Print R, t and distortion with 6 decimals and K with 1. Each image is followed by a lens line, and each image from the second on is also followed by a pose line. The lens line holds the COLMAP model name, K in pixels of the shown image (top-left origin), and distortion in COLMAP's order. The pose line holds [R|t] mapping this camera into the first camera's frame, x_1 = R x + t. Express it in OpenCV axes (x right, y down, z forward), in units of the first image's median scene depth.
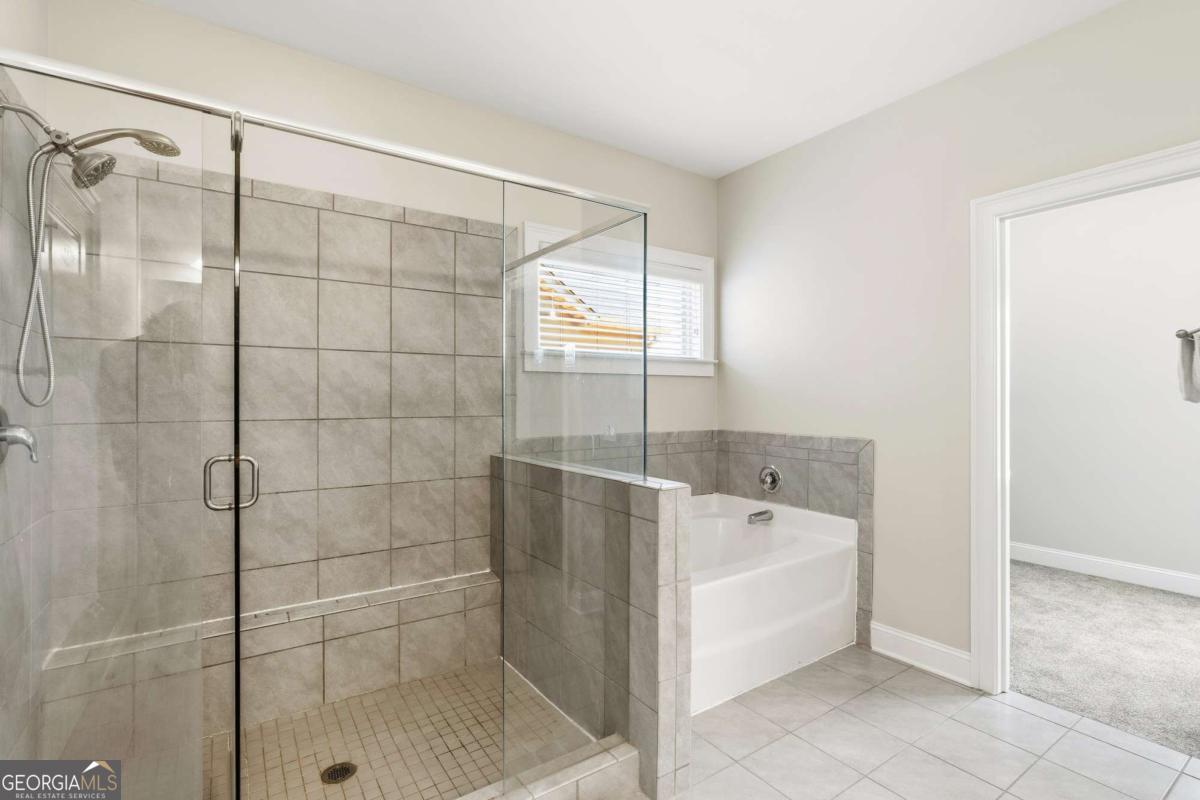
lens RADIAL K [[552.6, 0, 602.8], [0, 552.6, 401.4], [0, 0, 1]] dist [0.009449, 0.000832]
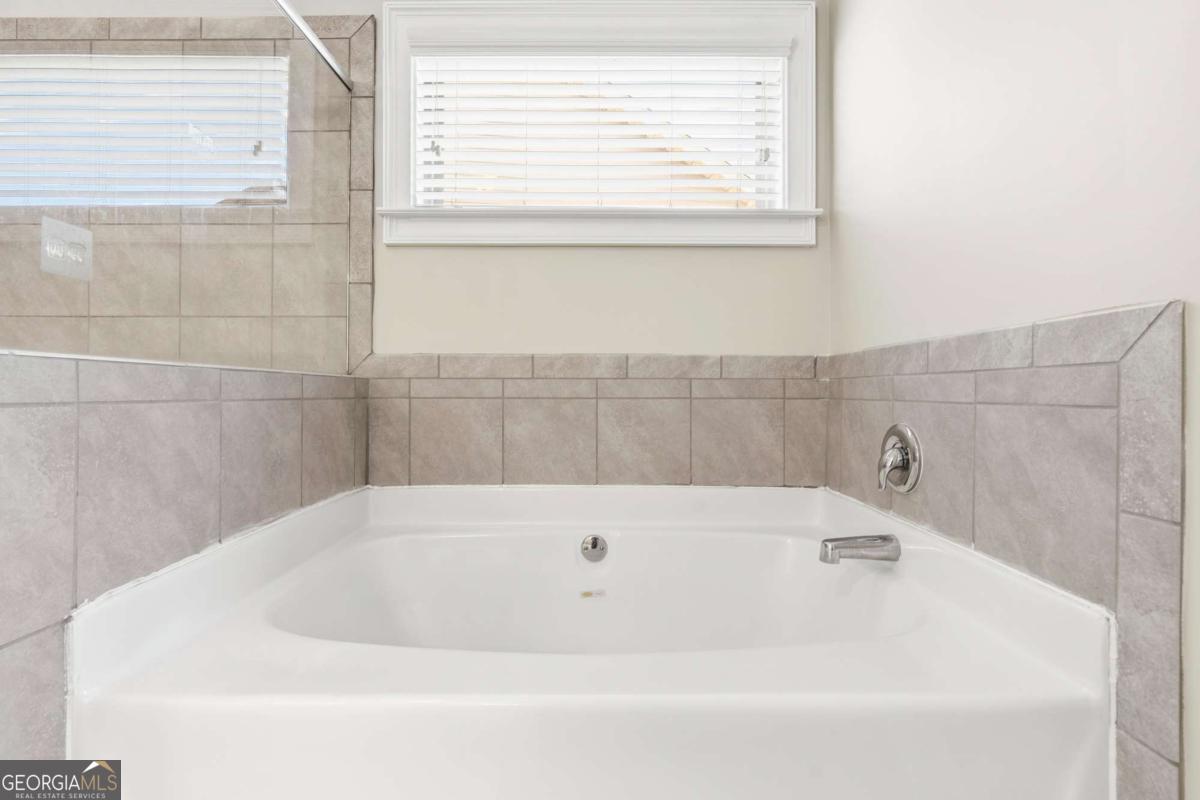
lens RADIAL K [[552.6, 0, 596.4], [0, 552.6, 391.7], [0, 0, 1]] dist [0.009449, 0.000832]
pose [[0.815858, 0.002906, -0.578244, 0.390787], [-0.006709, 0.999968, -0.004440, 0.105016], [0.578213, 0.007502, 0.815852, 0.601962]]
